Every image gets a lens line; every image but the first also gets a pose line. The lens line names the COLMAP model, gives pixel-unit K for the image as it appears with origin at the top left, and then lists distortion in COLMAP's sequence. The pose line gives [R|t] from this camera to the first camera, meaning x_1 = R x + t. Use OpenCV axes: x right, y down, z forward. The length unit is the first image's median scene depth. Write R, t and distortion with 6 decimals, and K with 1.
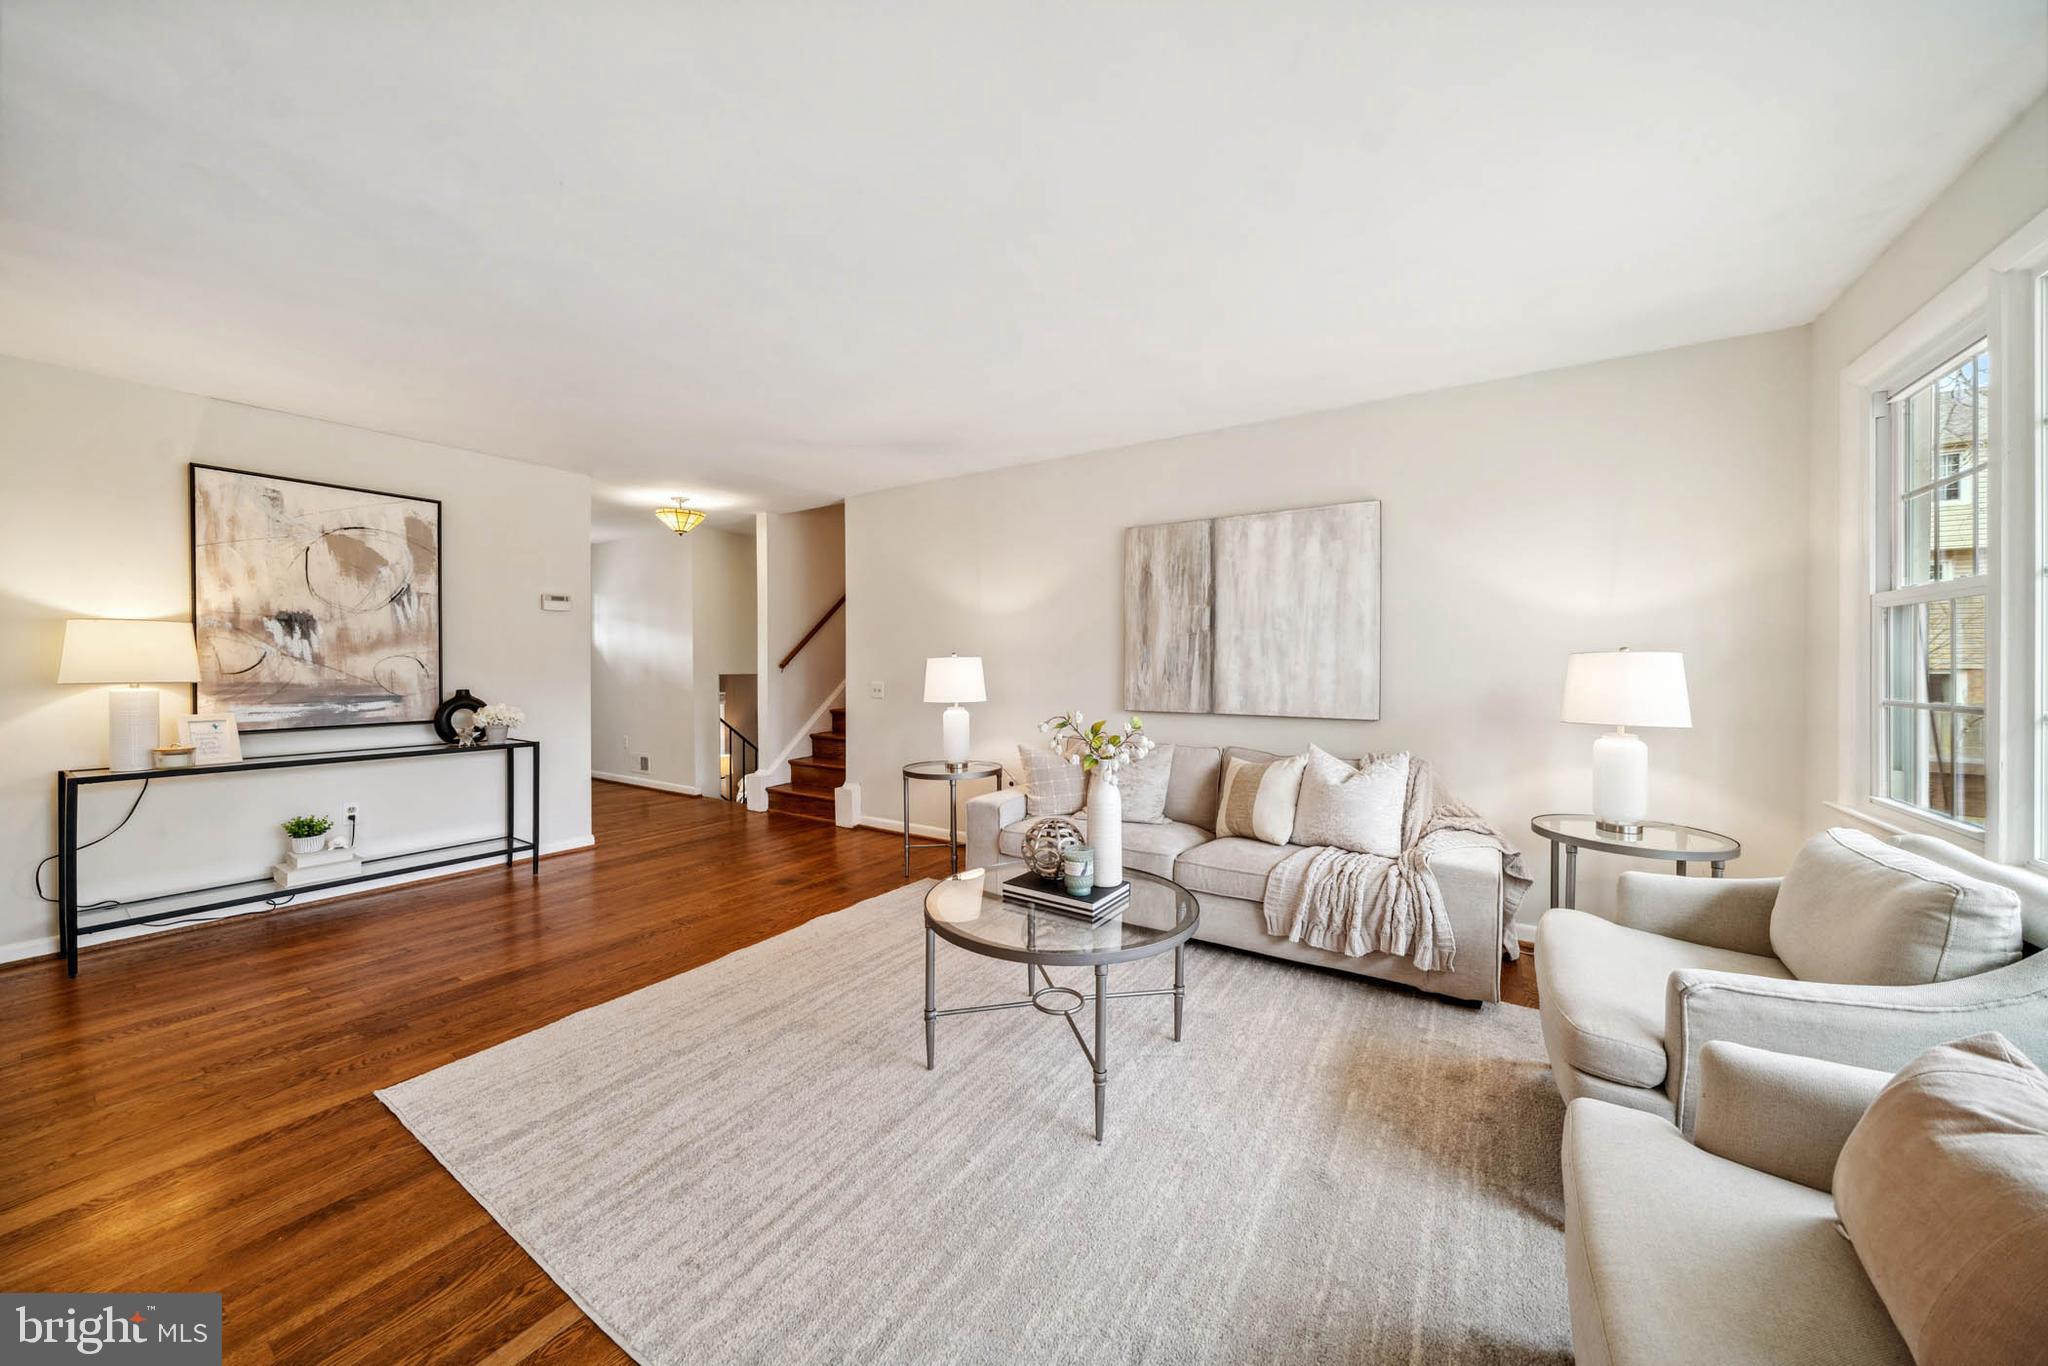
lens RADIAL K [[716.8, 0, 1031.5], [0, 716.8, 674.4], [0, 0, 1]] dist [-0.005021, -0.000095]
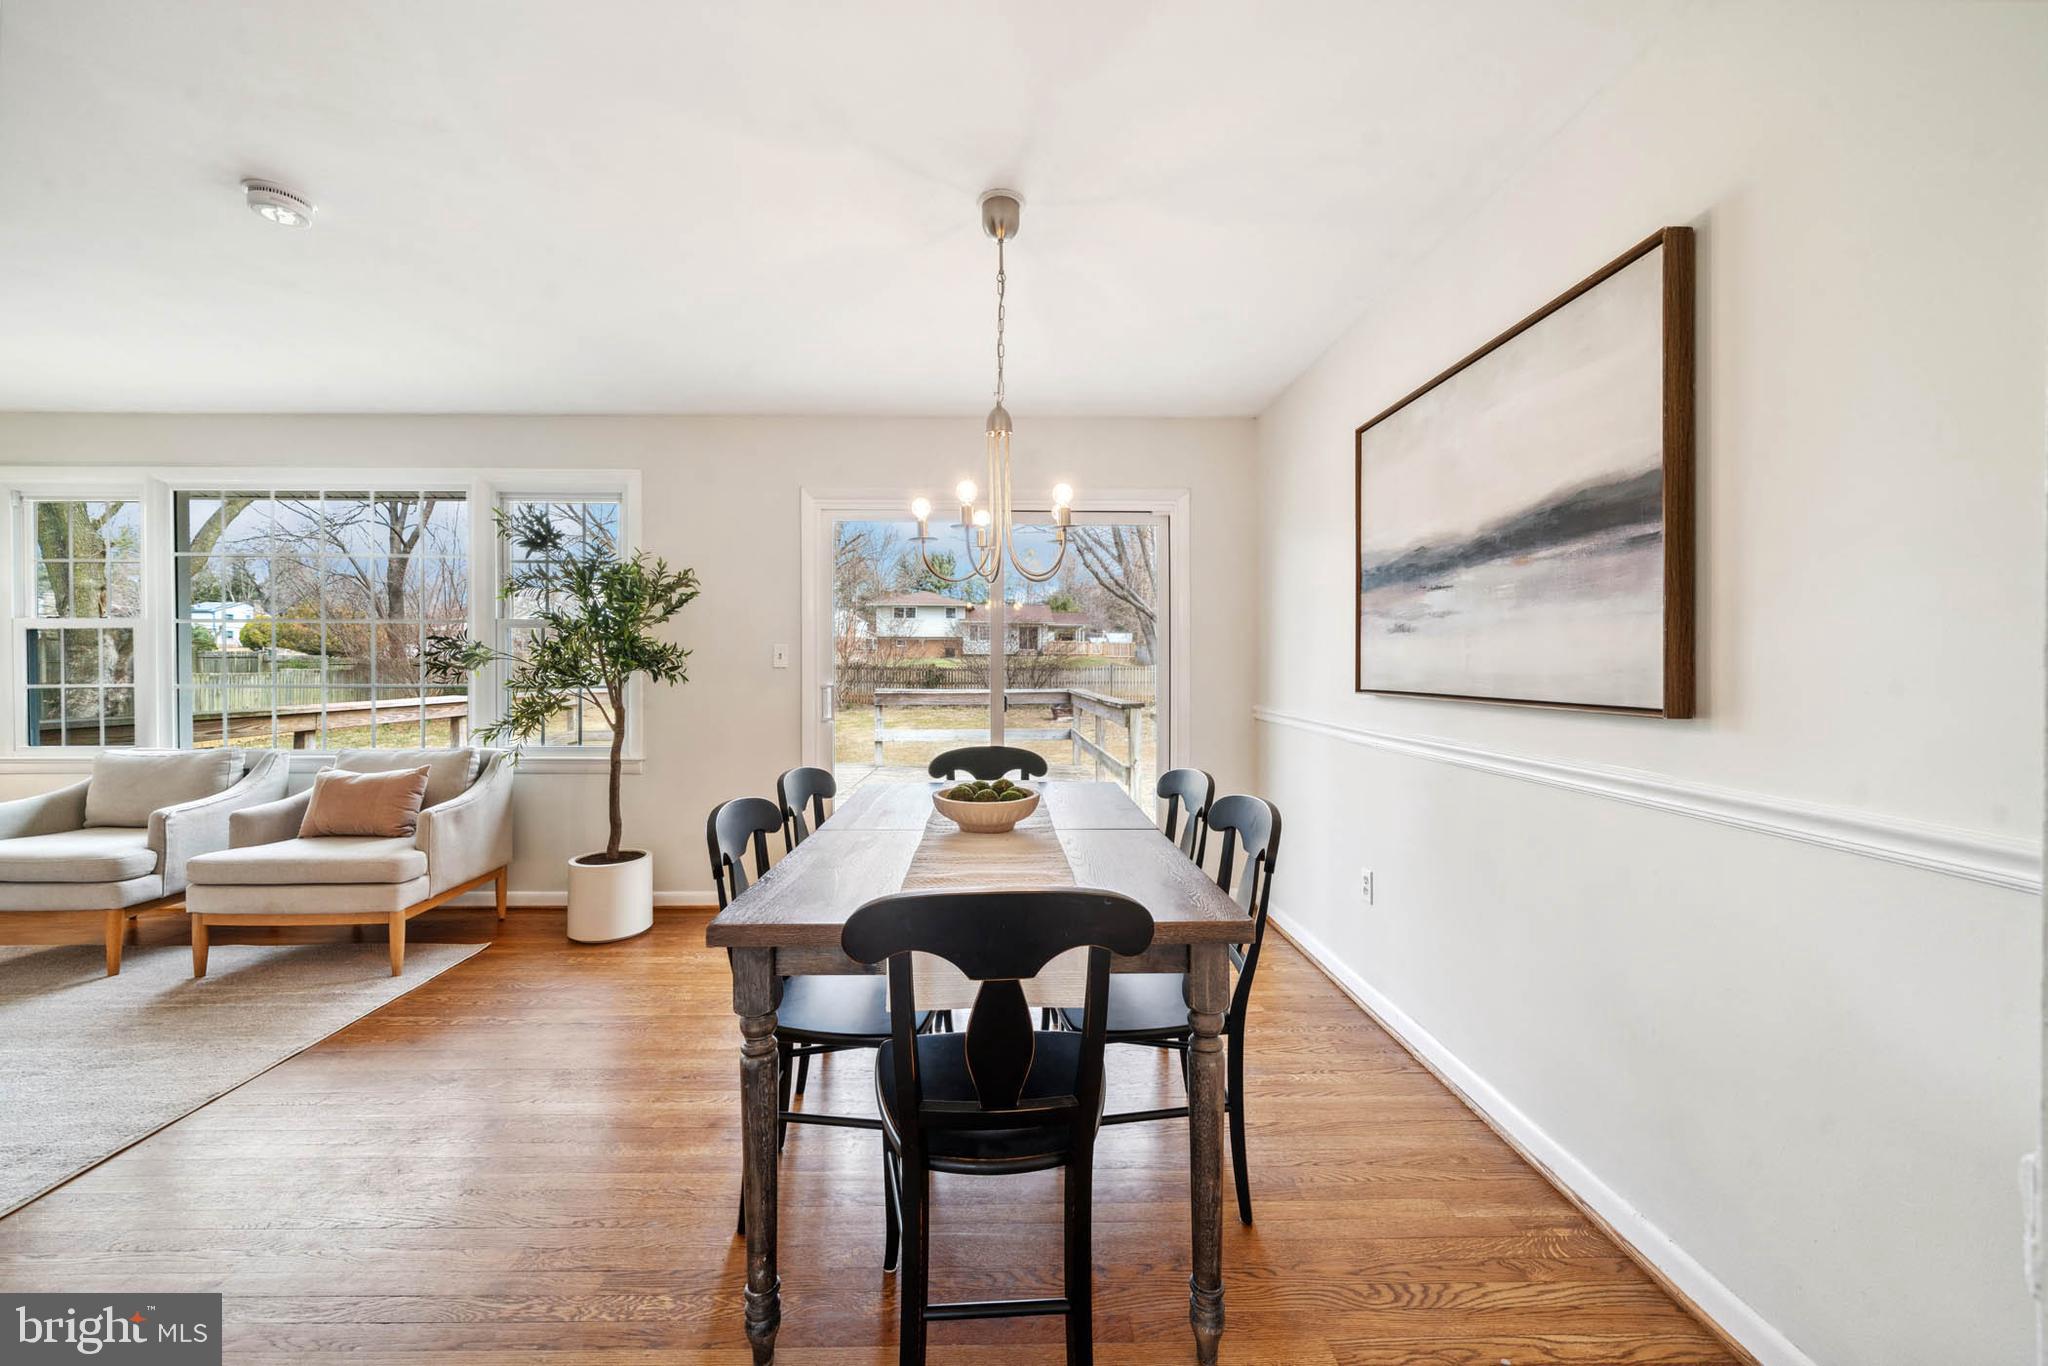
lens RADIAL K [[764.4, 0, 1003.7], [0, 764.4, 662.7], [0, 0, 1]] dist [-0.005773, -0.000162]
pose [[-0.558669, 0.000411, 0.829390, -0.893295], [0.013655, 0.999869, 0.008702, 0.000867], [-0.829278, 0.016187, -0.558602, 0.075729]]
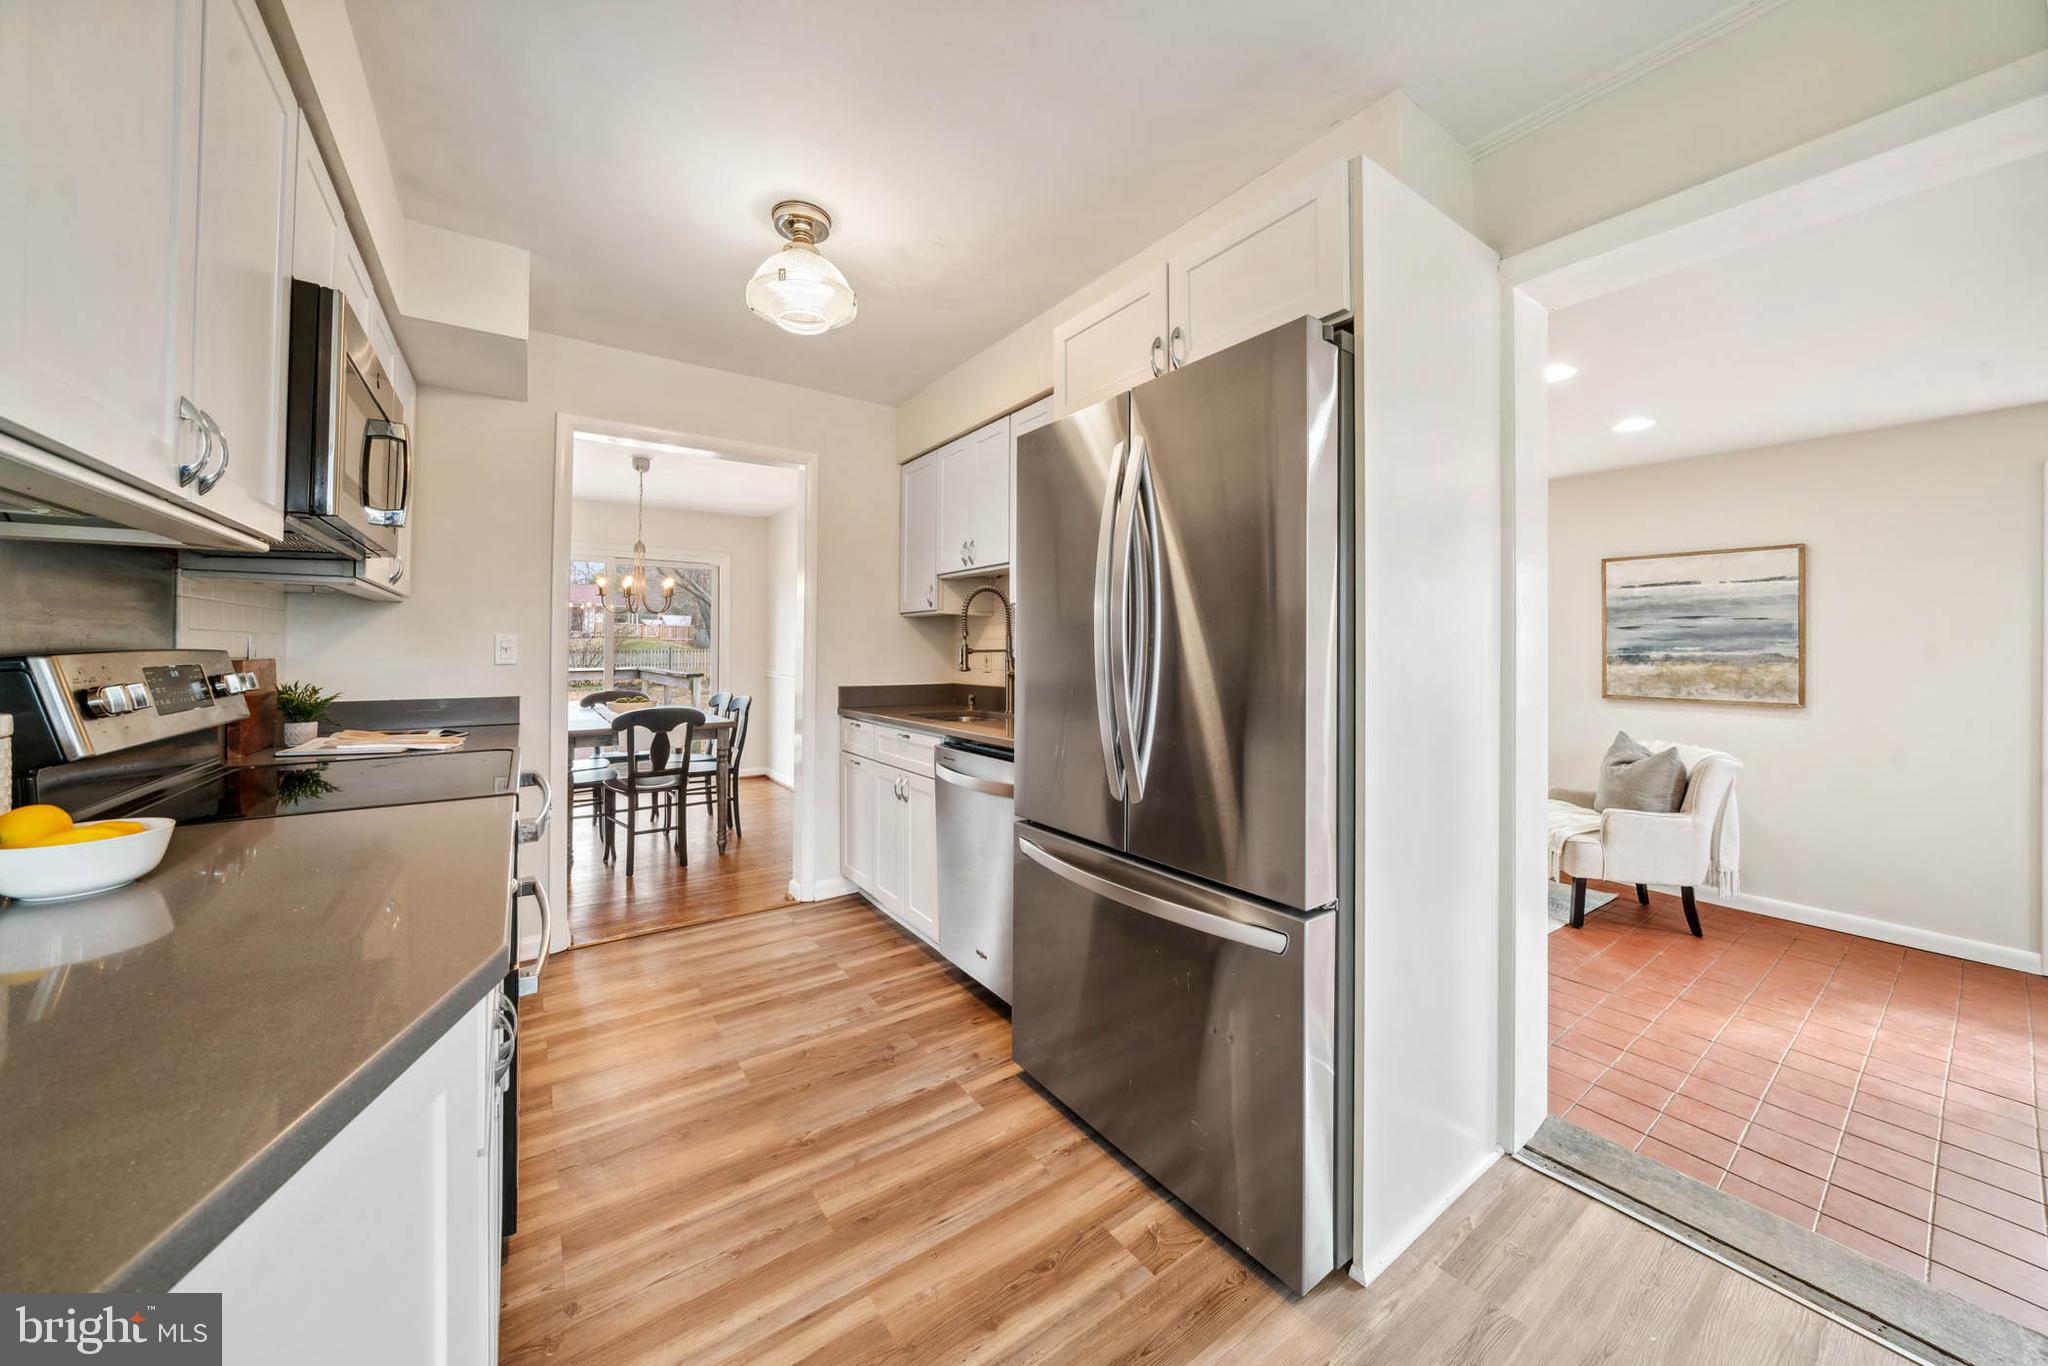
lens RADIAL K [[716.8, 0, 1020.1], [0, 716.8, 641.0], [0, 0, 1]] dist [-0.005021, -0.000095]
pose [[-0.928758, -0.001323, 0.370685, -1.535607], [0.001008, 0.999981, 0.006095, -0.011948], [-0.370686, 0.006035, -0.928739, 0.704613]]
